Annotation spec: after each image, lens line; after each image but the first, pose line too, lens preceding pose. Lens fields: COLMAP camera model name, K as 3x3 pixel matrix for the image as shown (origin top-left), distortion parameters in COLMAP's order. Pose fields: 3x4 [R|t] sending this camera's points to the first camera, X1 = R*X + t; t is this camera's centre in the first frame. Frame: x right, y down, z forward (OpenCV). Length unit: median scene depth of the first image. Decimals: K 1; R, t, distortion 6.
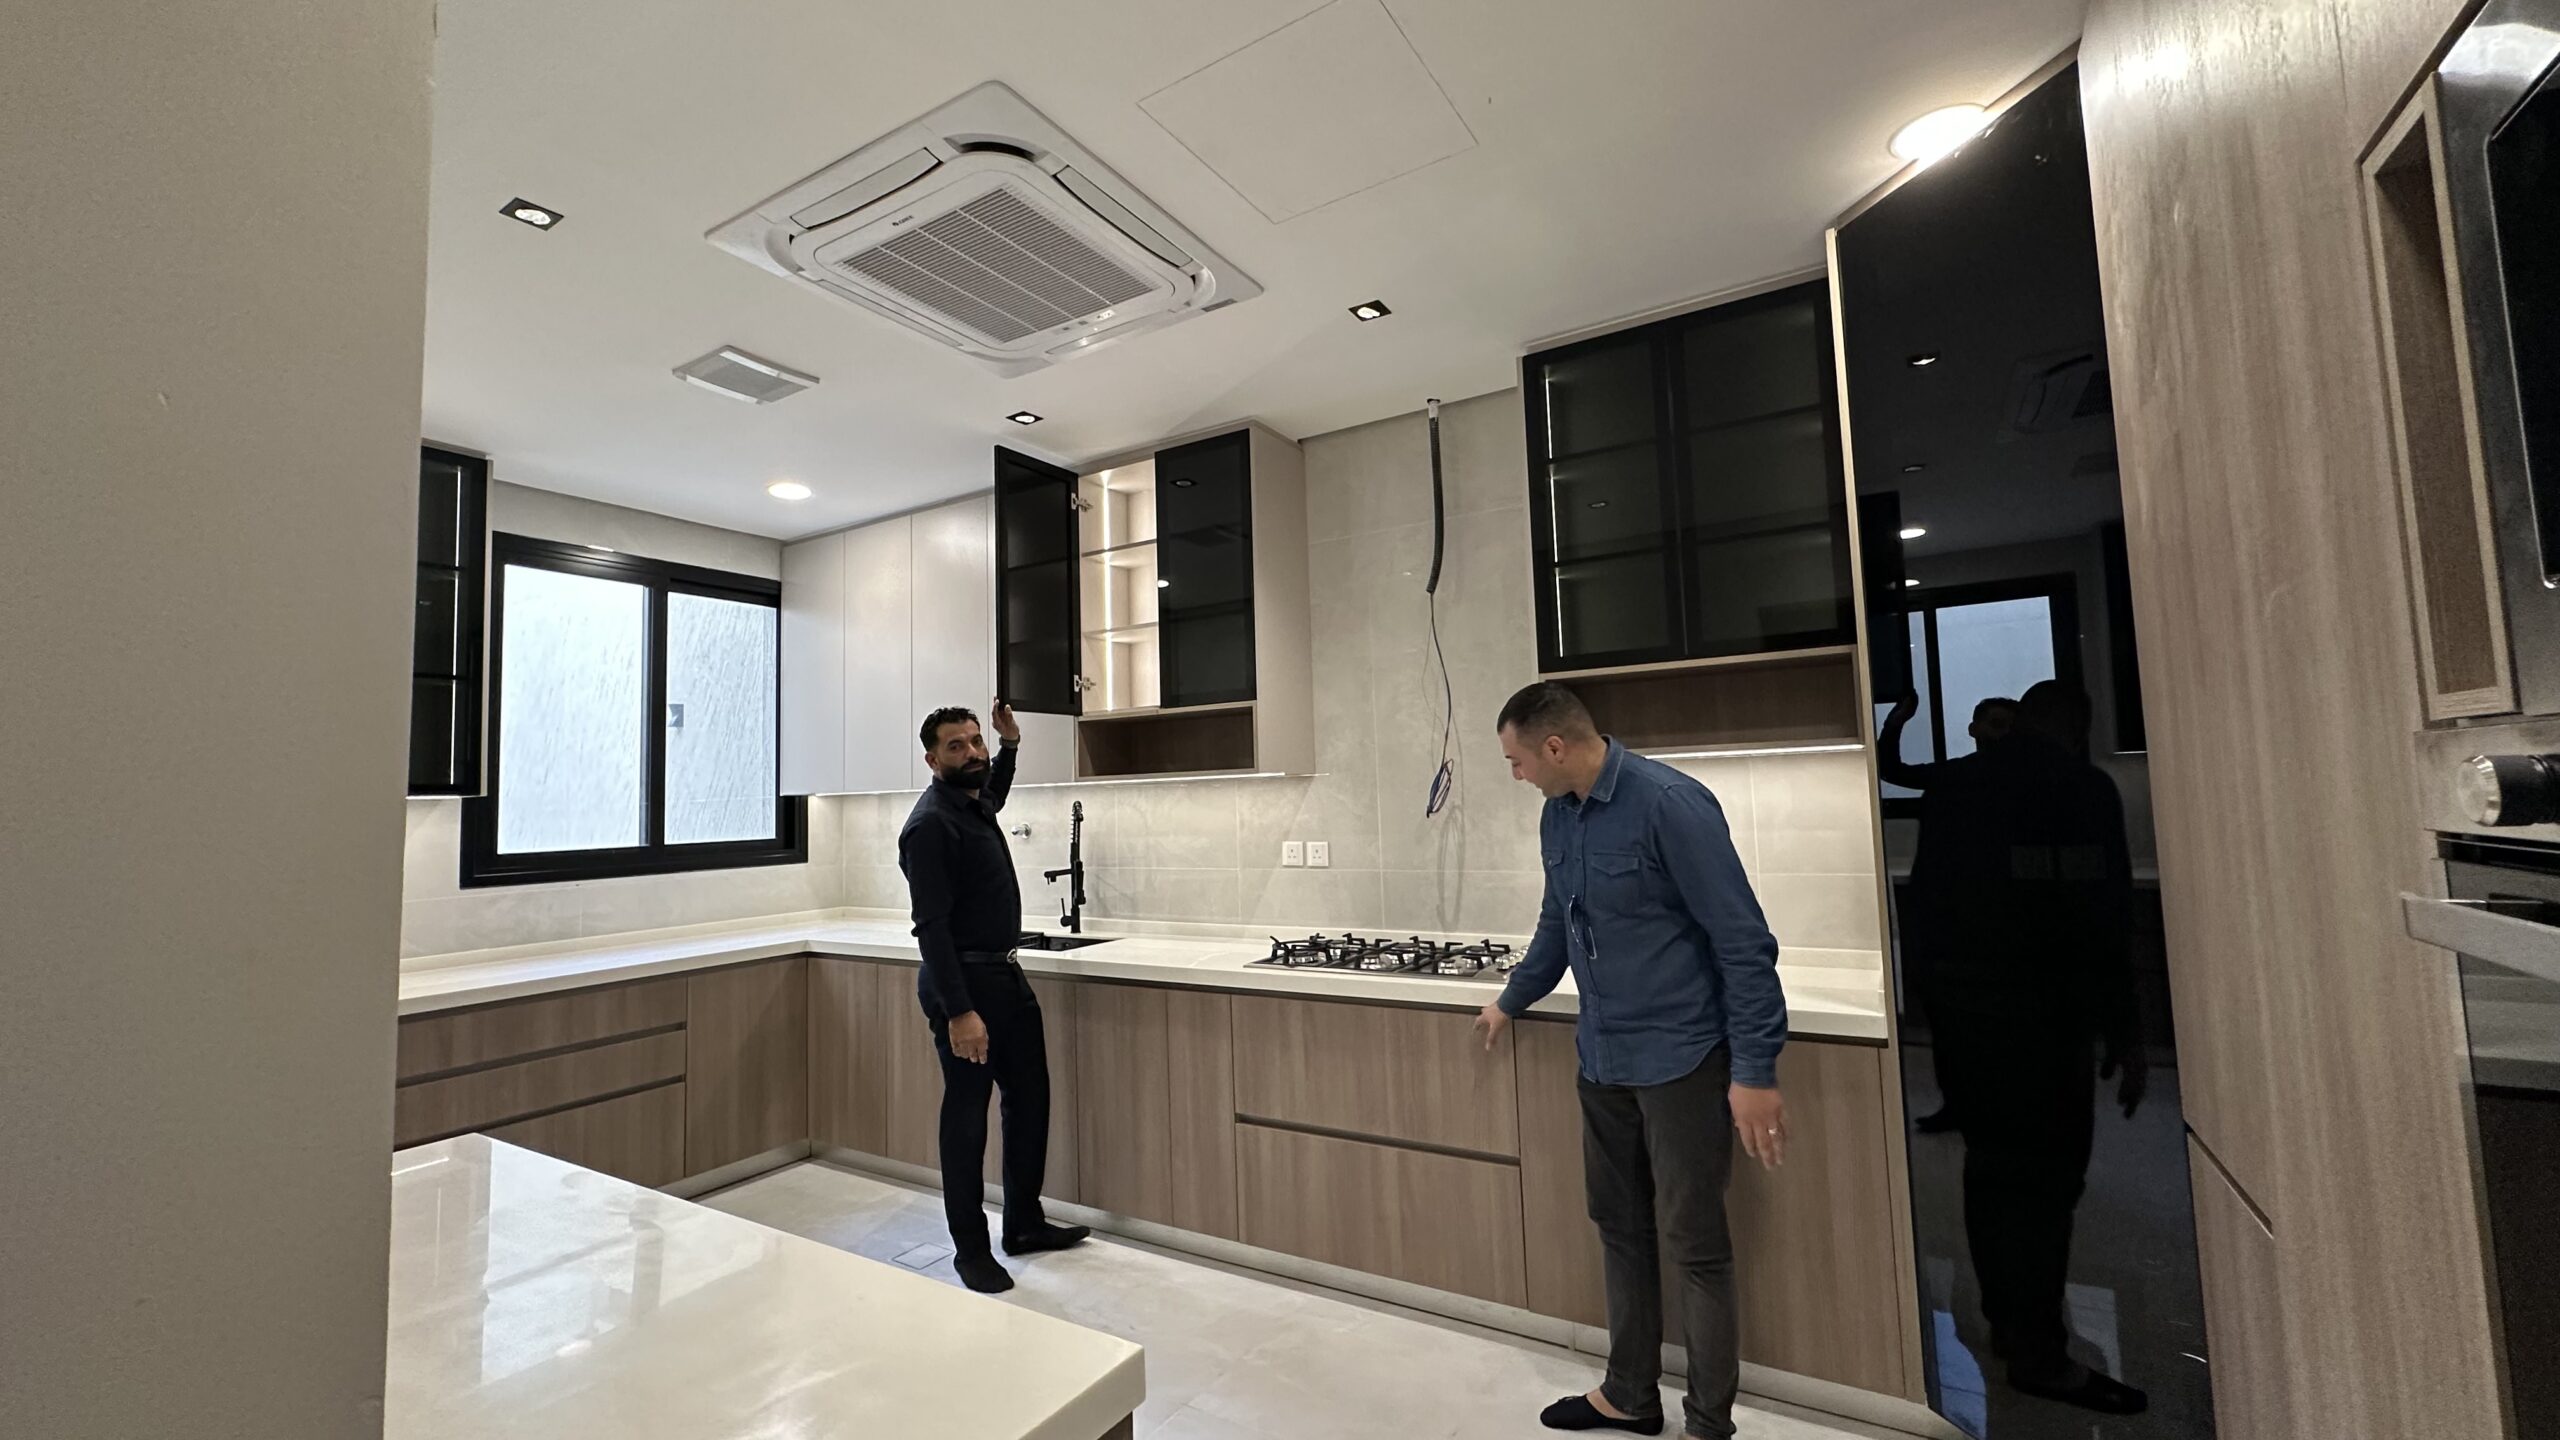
lens RADIAL K [[1021.9, 0, 1276.8], [0, 1021.9, 717.8], [0, 0, 1]] dist [-0.001323, 0.000163]
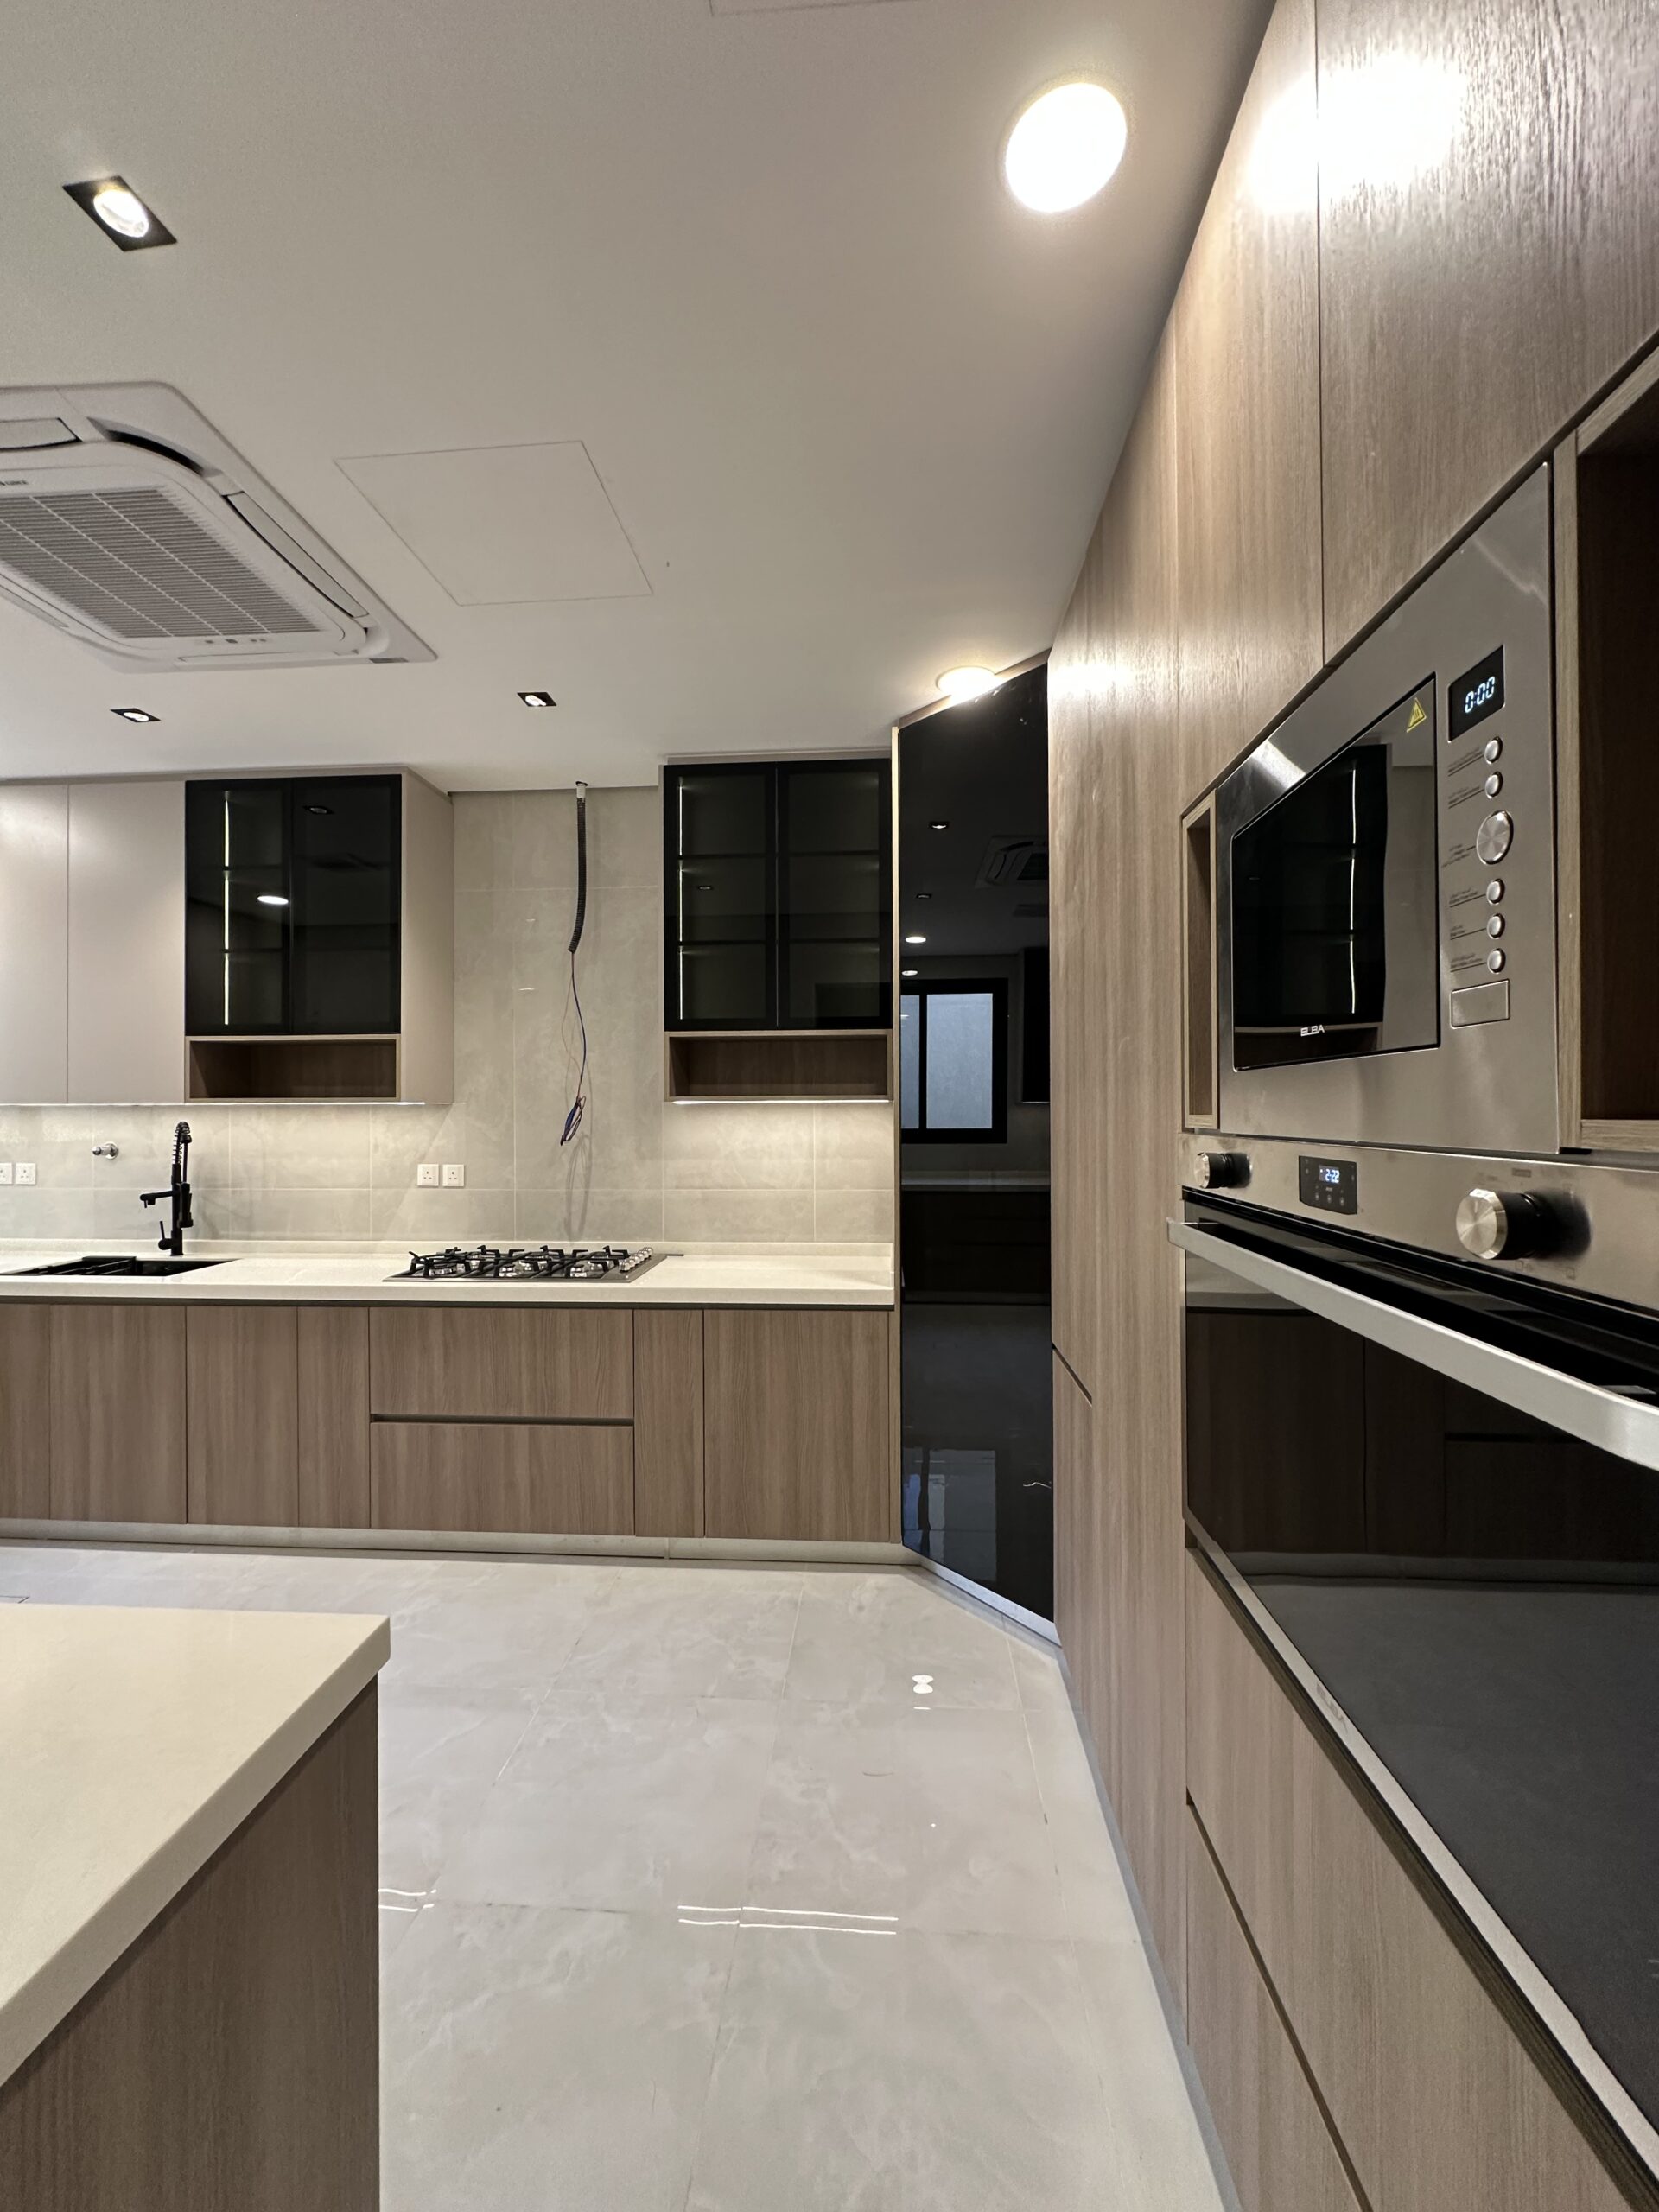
lens RADIAL K [[883.6, 0, 830.8], [0, 883.6, 1102.9], [0, 0, 1]] dist [-0.001034, 0.000310]
pose [[0.884806, 0.030552, 0.464957, -0.049383], [-0.060854, 0.996878, 0.050301, -0.019653], [-0.461969, -0.072801, 0.883903, -0.032677]]
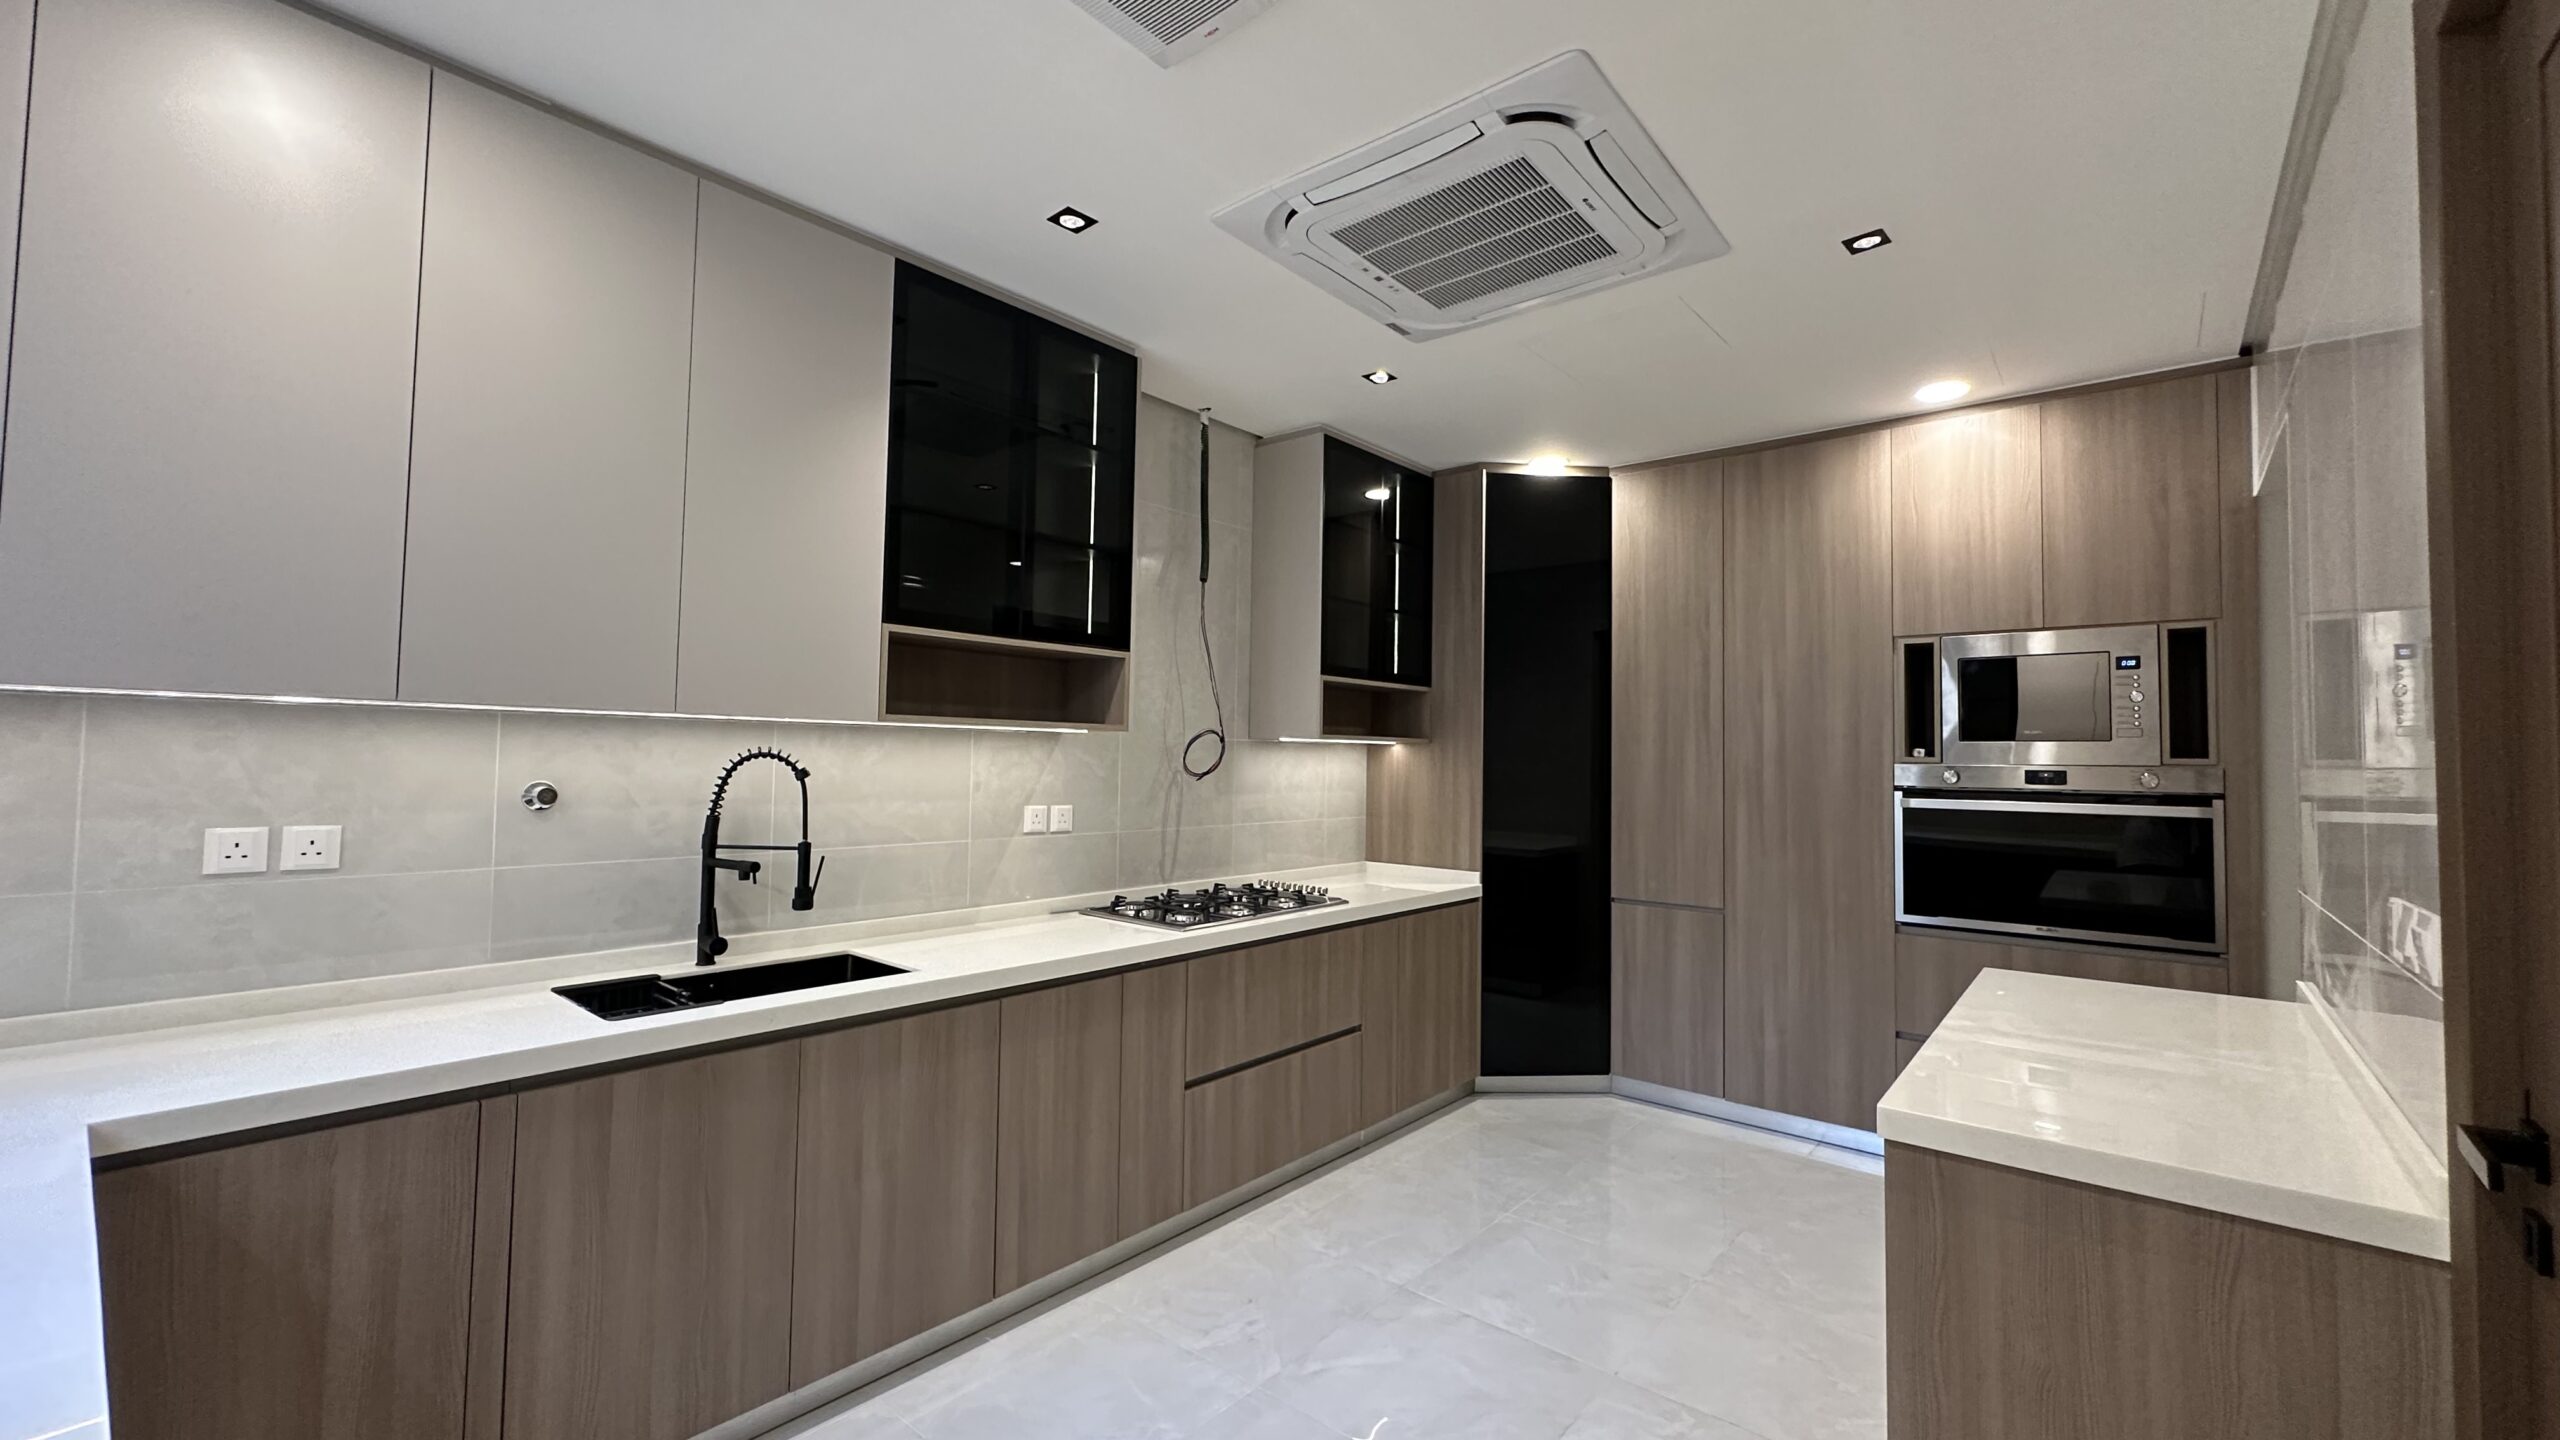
lens RADIAL K [[1021.9, 0, 1276.8], [0, 1021.9, 717.8], [0, 0, 1]] dist [-0.001323, 0.000163]
pose [[0.147909, 0.073572, 0.986261, -0.918715], [-0.098710, 0.993348, -0.059297, 0.084294], [-0.984063, -0.088583, 0.154187, 0.723008]]
